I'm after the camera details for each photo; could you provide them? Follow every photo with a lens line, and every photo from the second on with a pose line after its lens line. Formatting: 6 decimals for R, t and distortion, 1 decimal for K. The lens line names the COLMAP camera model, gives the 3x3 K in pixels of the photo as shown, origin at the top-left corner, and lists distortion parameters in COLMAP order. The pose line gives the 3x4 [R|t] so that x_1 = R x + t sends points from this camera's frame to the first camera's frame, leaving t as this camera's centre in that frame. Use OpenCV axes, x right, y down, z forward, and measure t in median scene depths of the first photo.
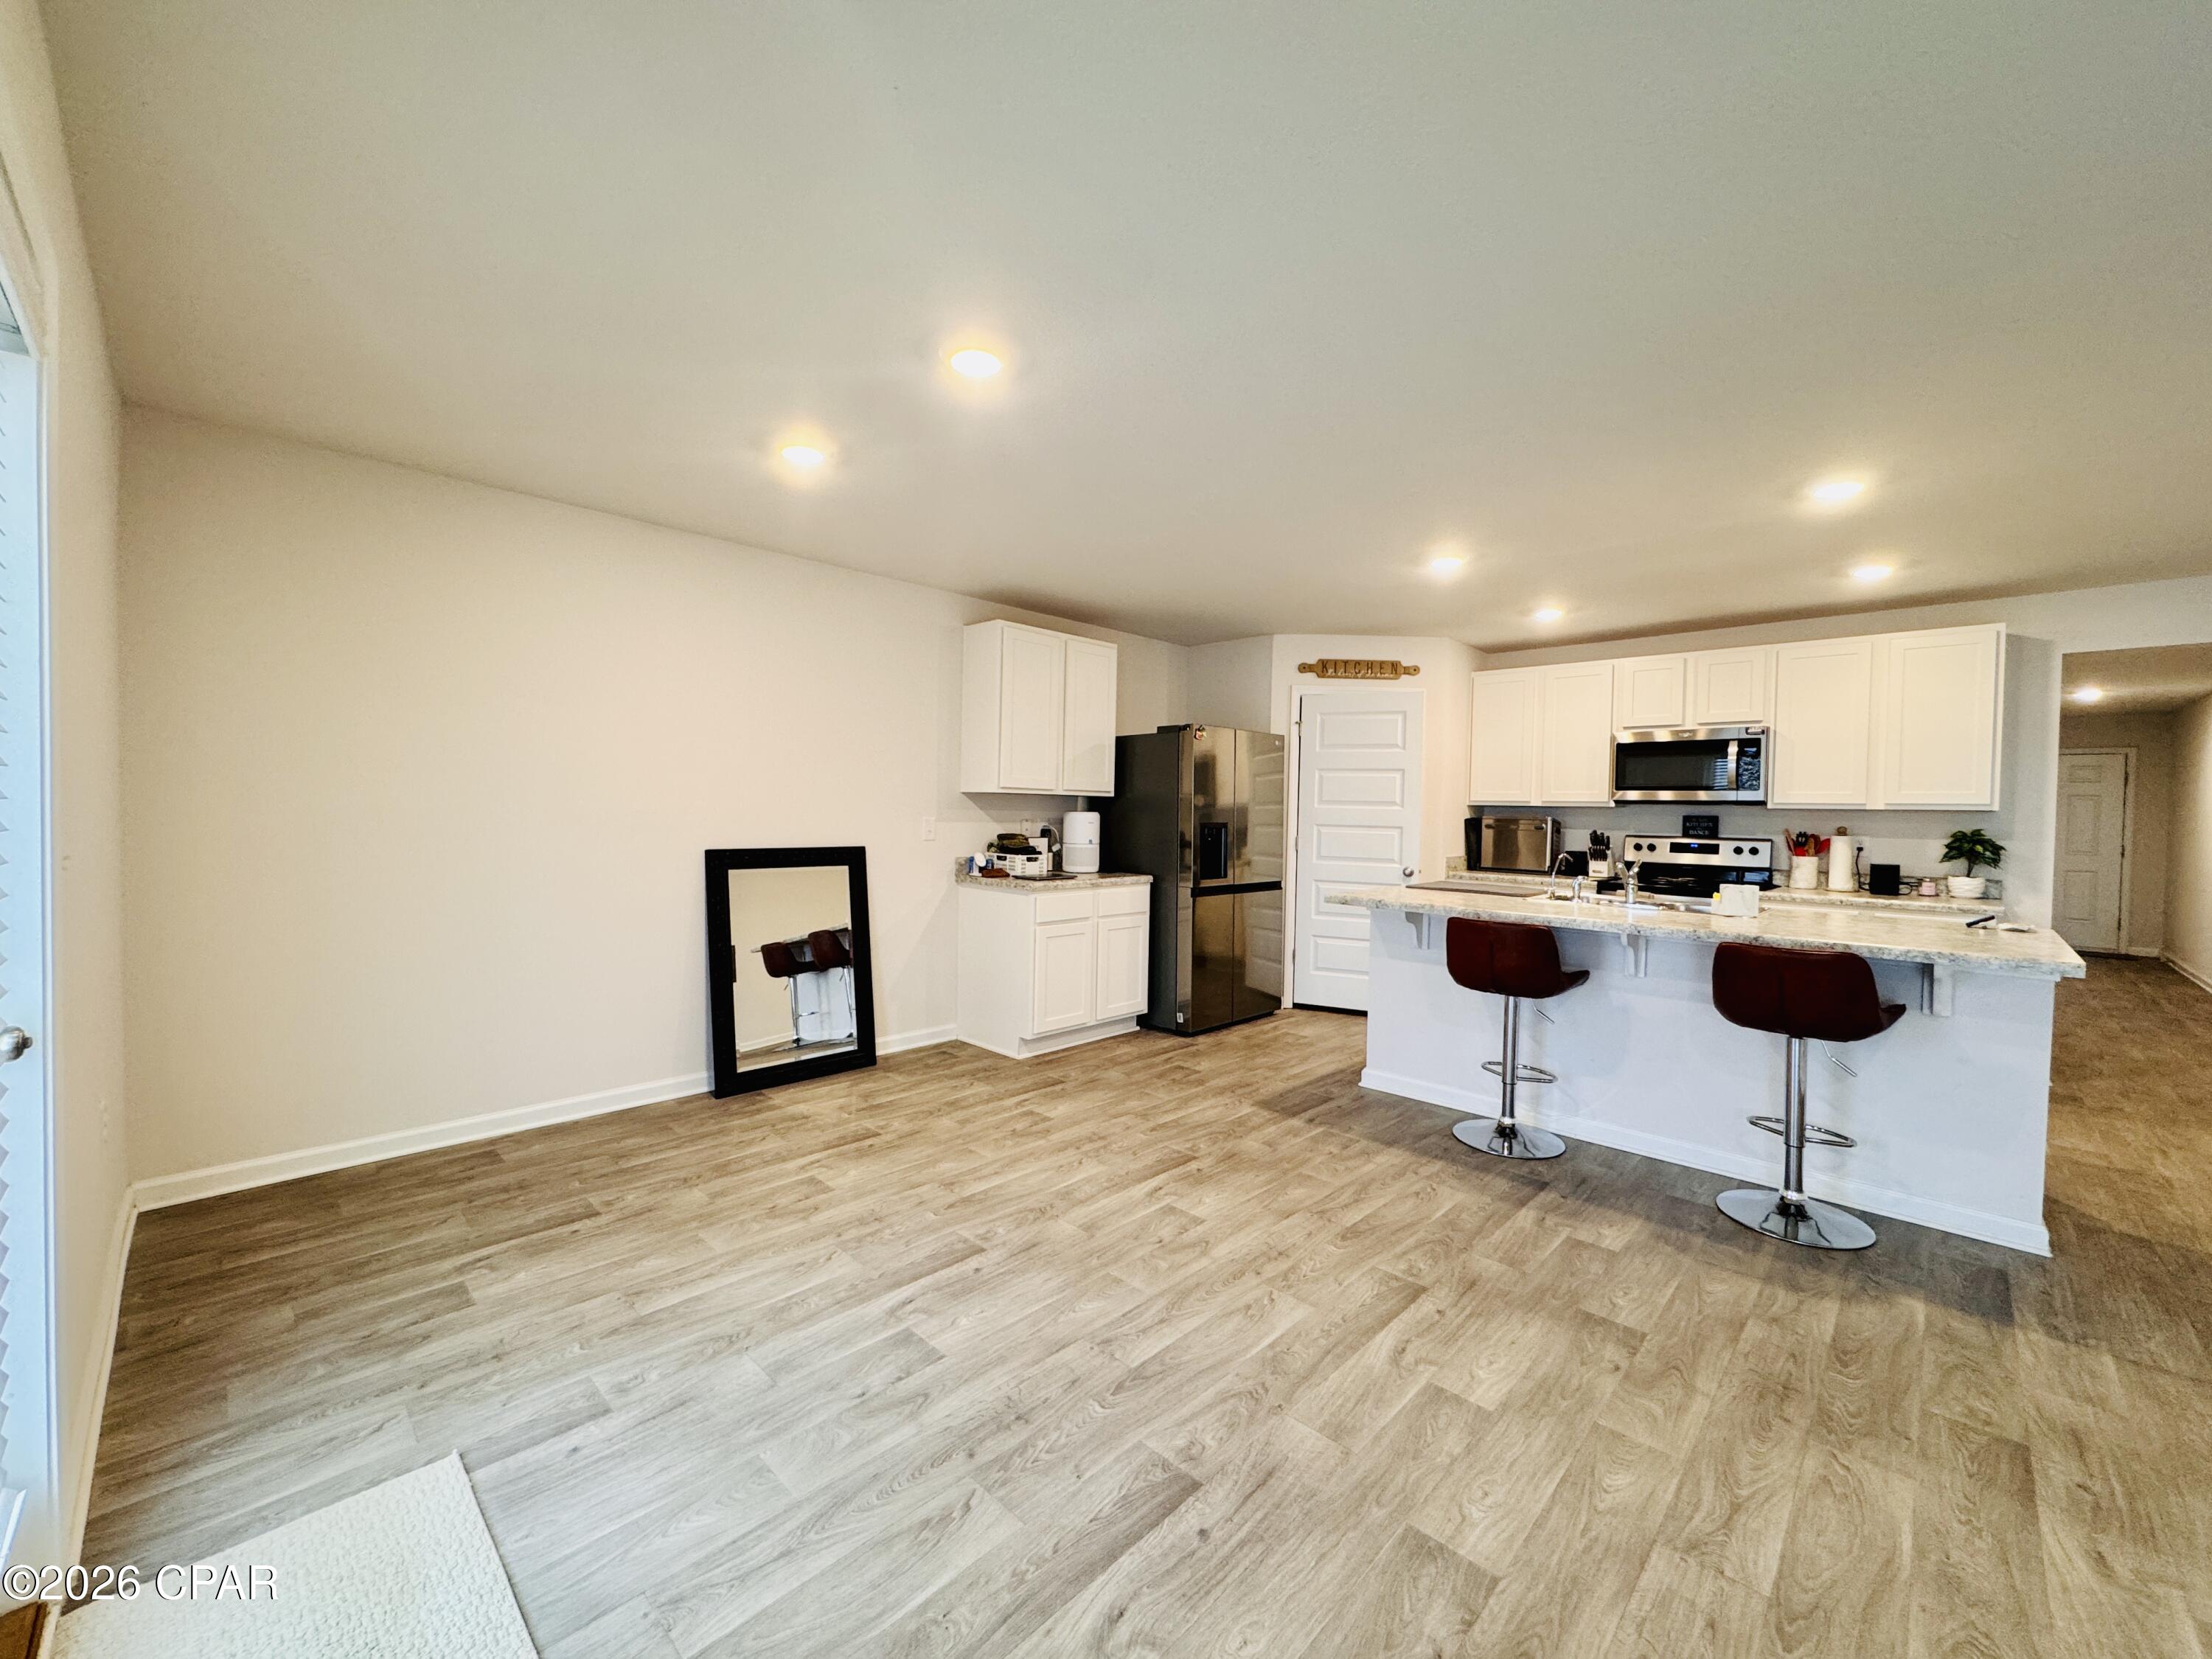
lens RADIAL K [[884.0, 0, 1105.0], [0, 884.0, 828.3], [0, 0, 1]] dist [-0.001215, 0.000038]
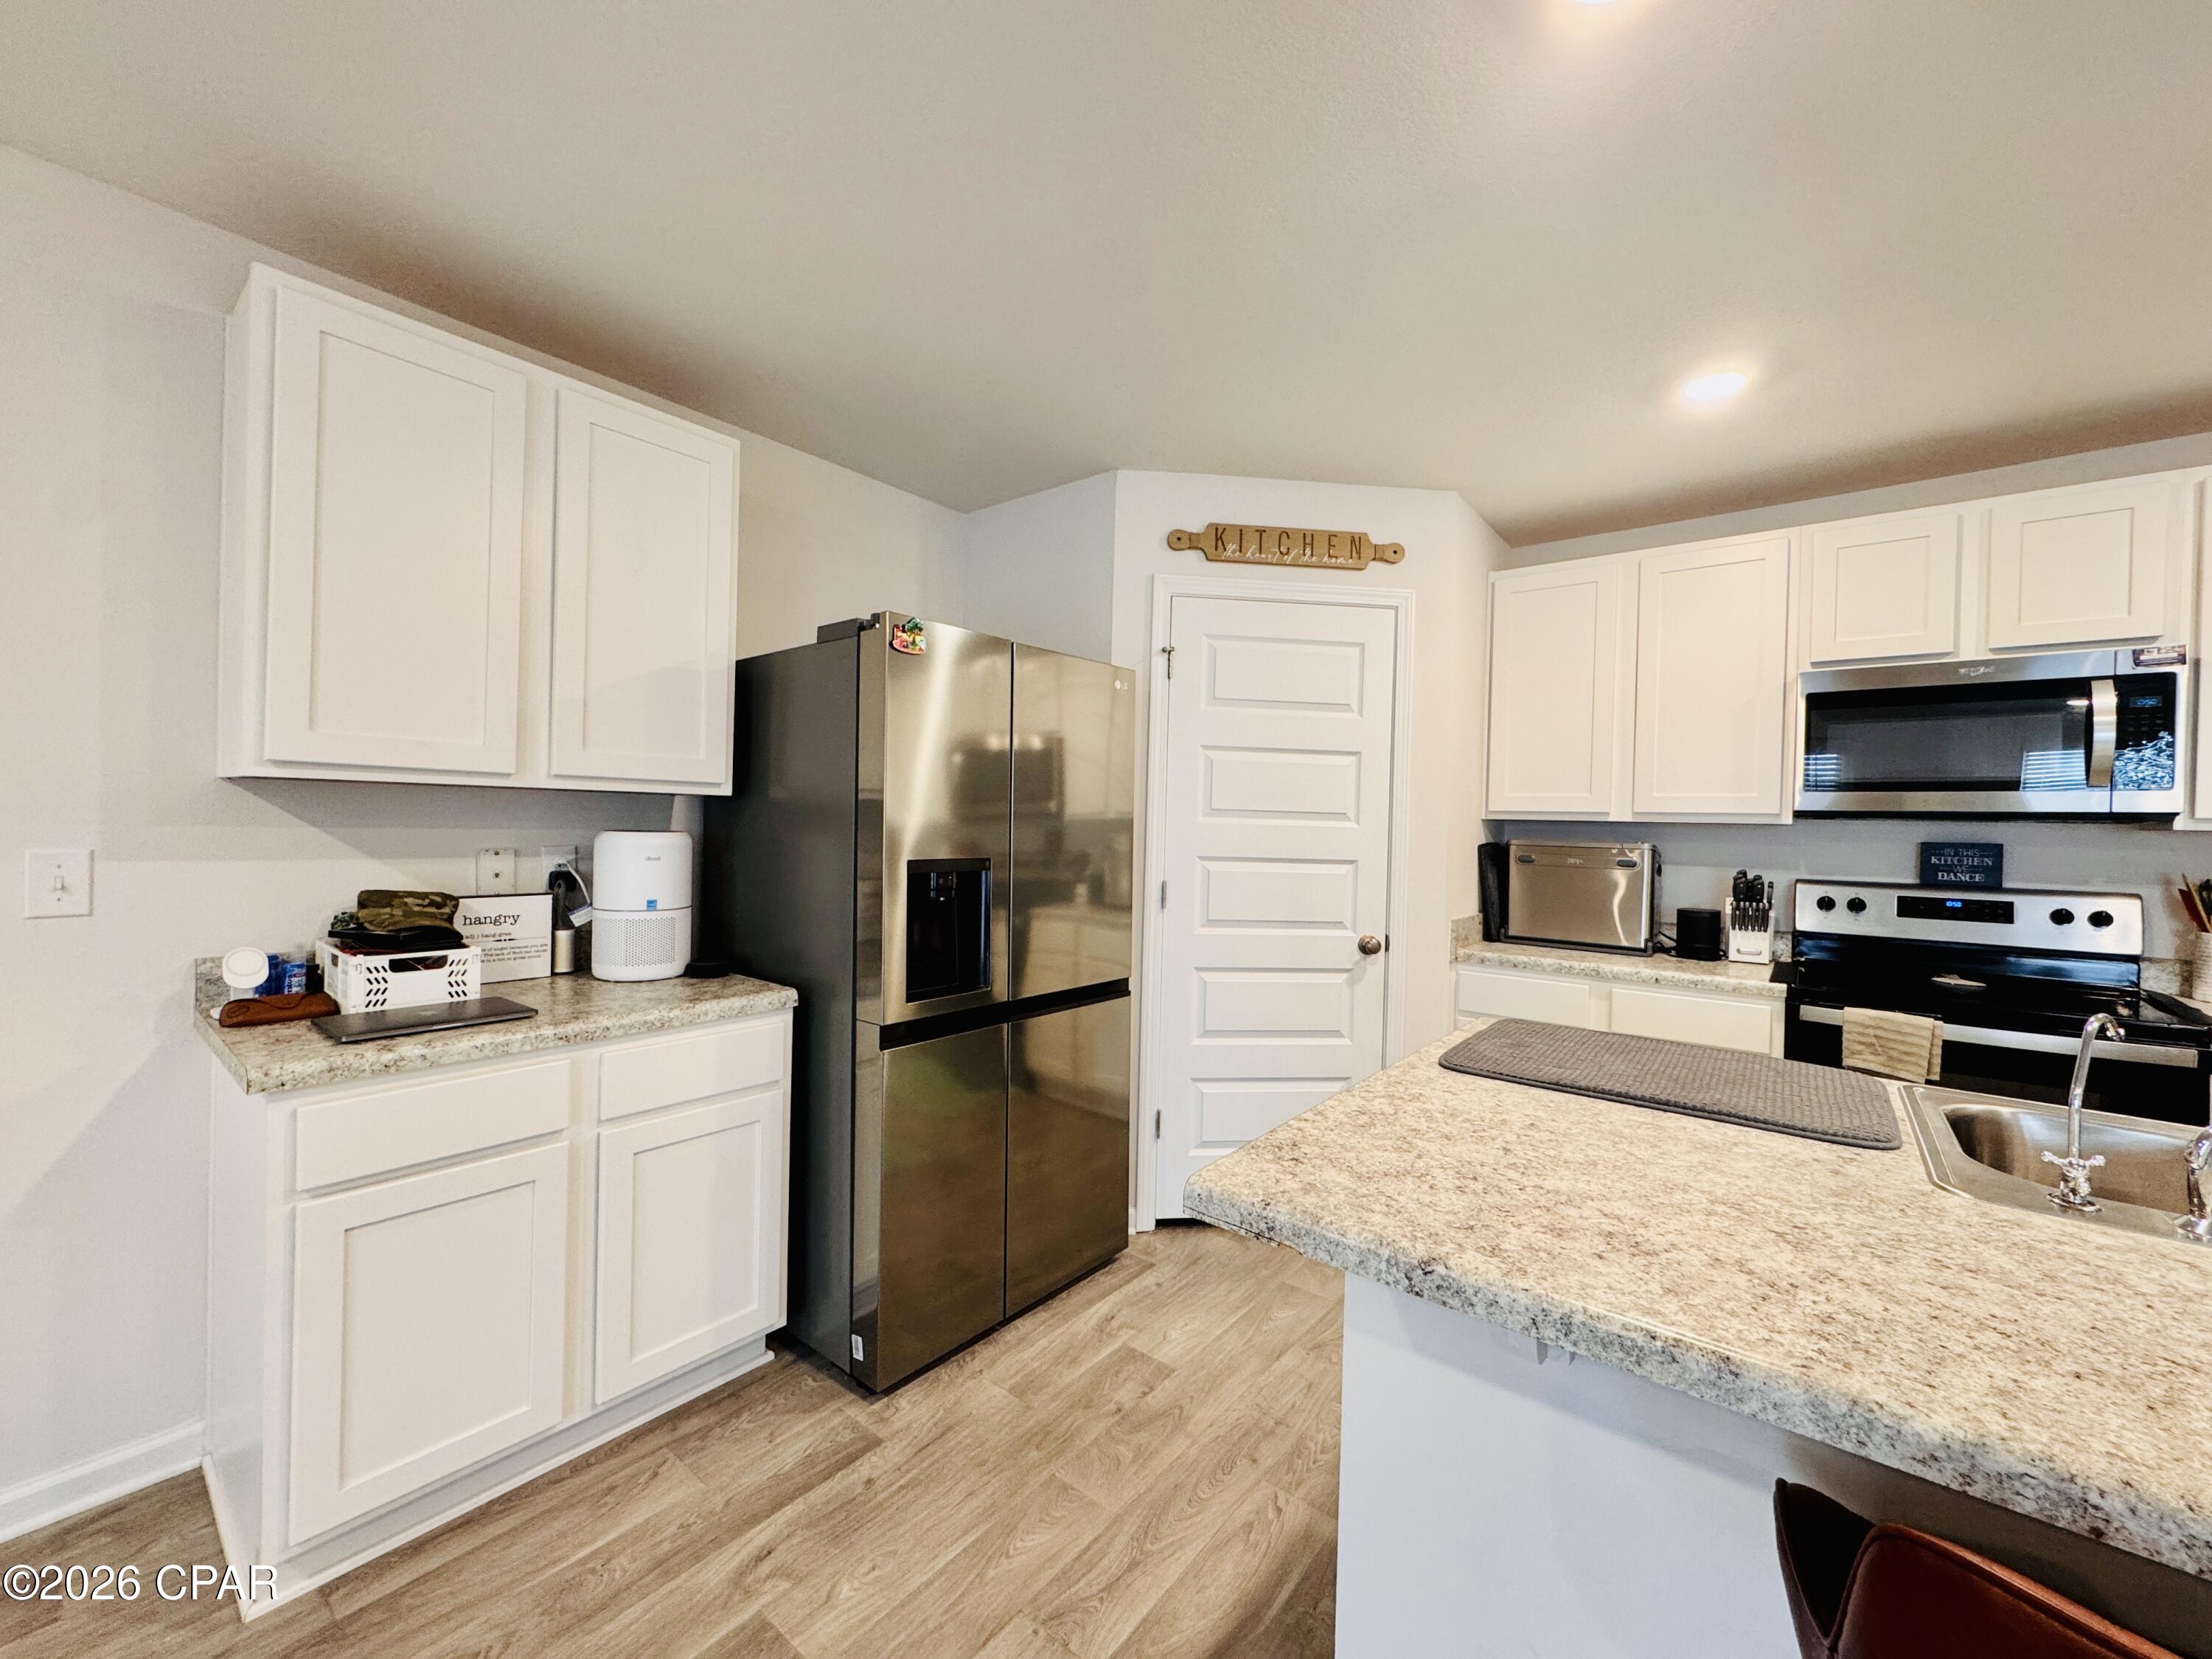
lens RADIAL K [[884.0, 0, 1105.0], [0, 884.0, 828.3], [0, 0, 1]] dist [-0.001215, 0.000038]
pose [[0.995339, 0.003910, 0.096355, 0.161836], [-0.002612, 0.999904, -0.013599, -0.016127], [-0.096399, 0.013284, 0.995254, 0.607374]]
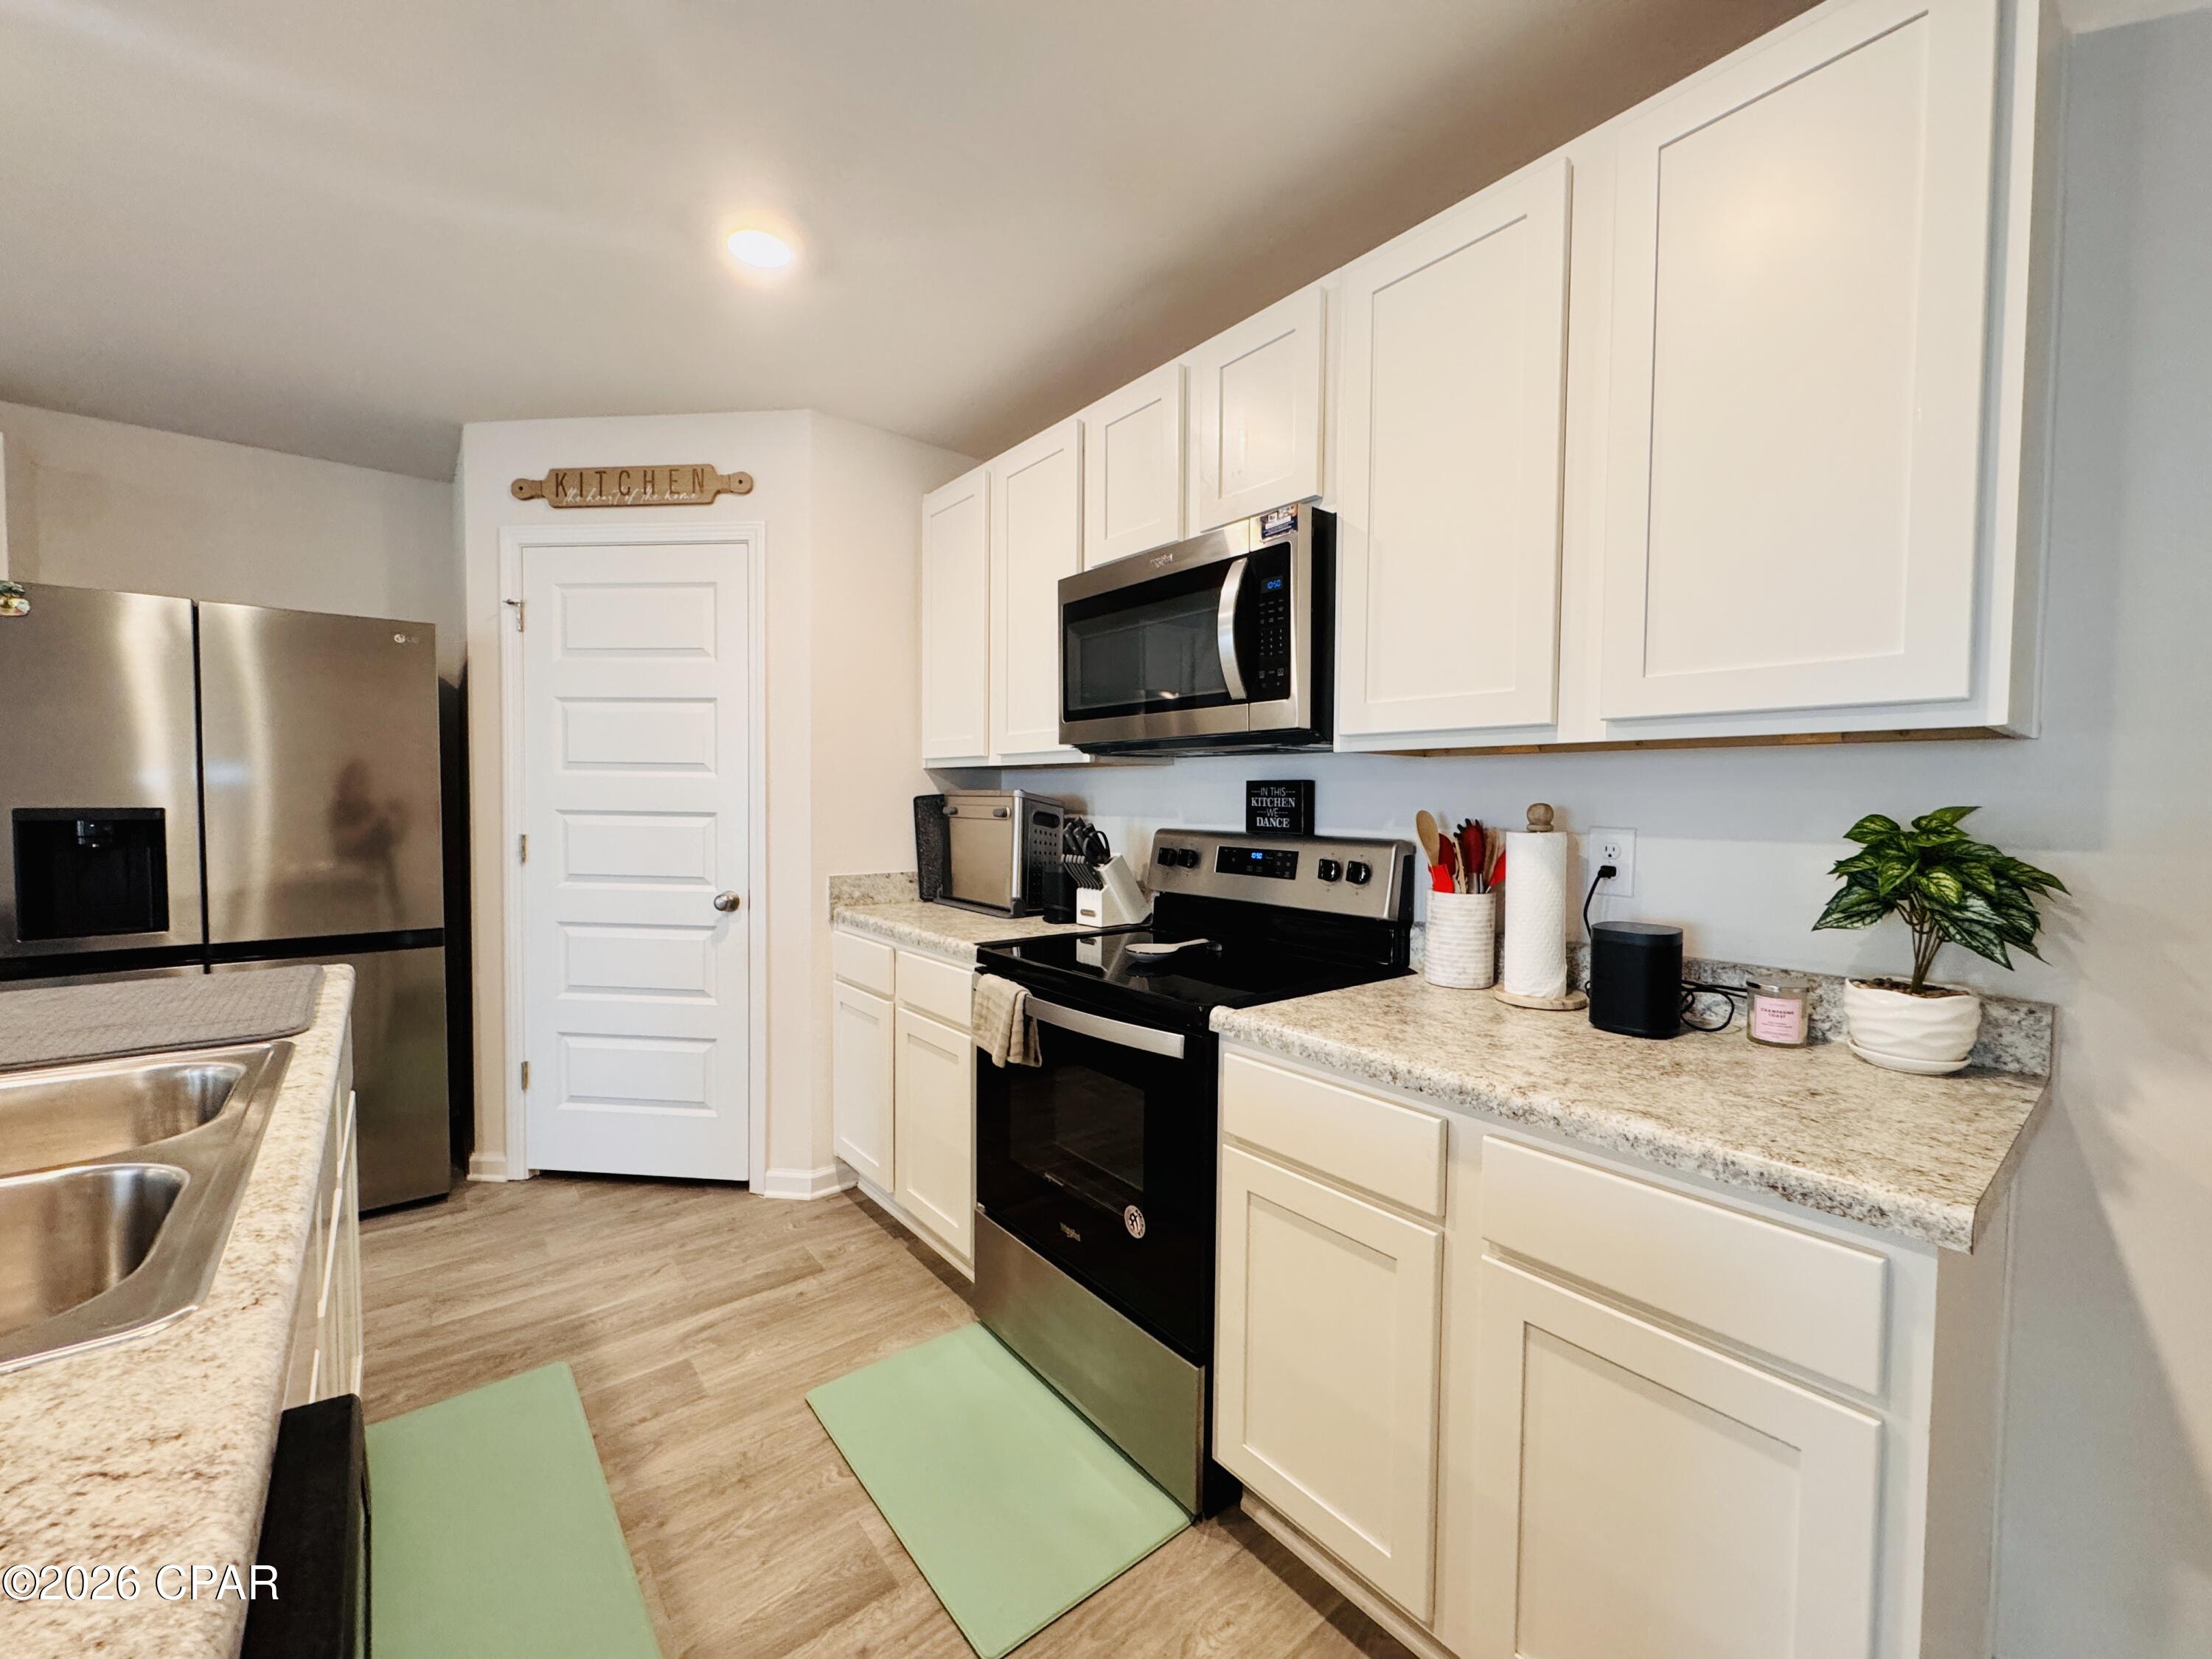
lens RADIAL K [[884.0, 0, 1105.0], [0, 884.0, 828.3], [0, 0, 1]] dist [-0.001215, 0.000038]
pose [[0.992487, -0.005980, -0.122207, 0.709532], [0.007532, 0.999897, 0.012235, 0.002089], [0.122121, -0.013064, 0.992429, 0.652778]]
